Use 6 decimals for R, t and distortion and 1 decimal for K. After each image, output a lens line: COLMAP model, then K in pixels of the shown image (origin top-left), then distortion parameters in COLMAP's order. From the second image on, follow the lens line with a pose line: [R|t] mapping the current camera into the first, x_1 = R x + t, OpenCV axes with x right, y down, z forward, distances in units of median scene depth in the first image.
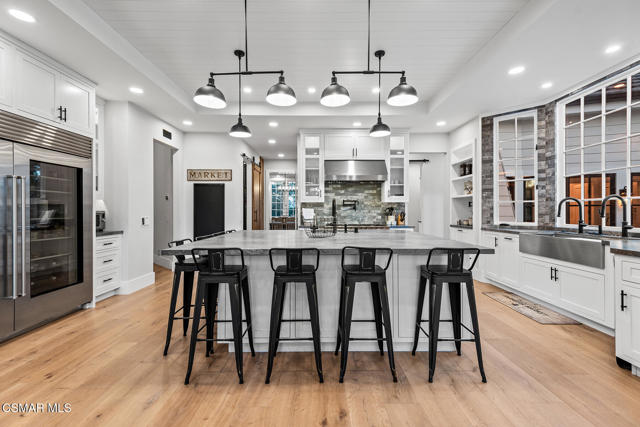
lens RADIAL K [[294.6, 0, 322.0], [0, 294.6, 212.1], [0, 0, 1]] dist [0.021381, -0.005917]
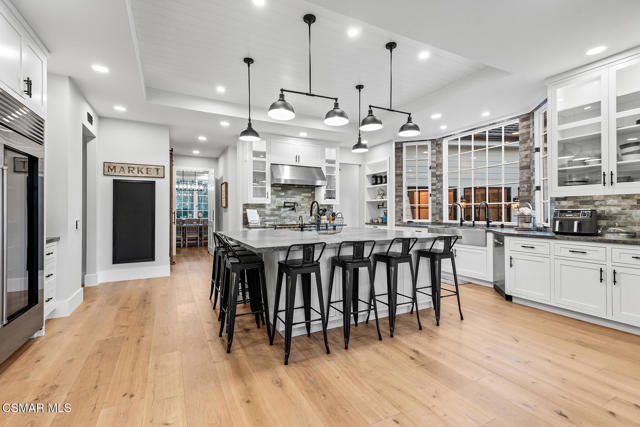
lens RADIAL K [[294.6, 0, 324.4], [0, 294.6, 211.4], [0, 0, 1]] dist [0.021381, -0.005917]
pose [[0.887976, -0.000511, 0.459890, -0.364346], [0.002646, 0.999989, -0.003997, -0.000625], [-0.459882, 0.004766, 0.887967, -0.031162]]
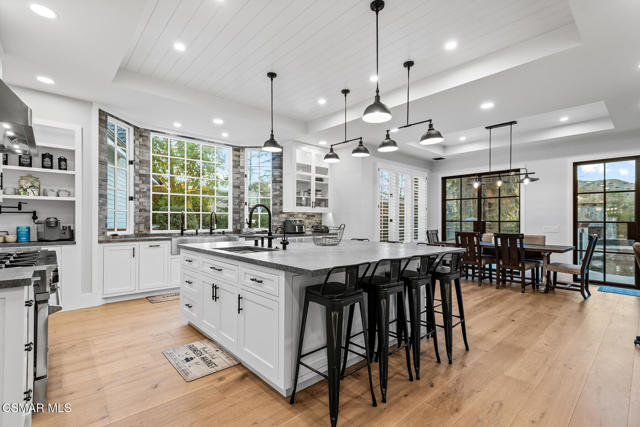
lens RADIAL K [[294.6, 0, 321.0], [0, 294.6, 218.8], [0, 0, 1]] dist [0.021381, -0.005917]
pose [[-0.664273, 0.000681, 0.747490, -0.518365], [-0.001251, 0.999997, -0.002023, -0.007561], [-0.747489, -0.002279, -0.664270, 1.121474]]
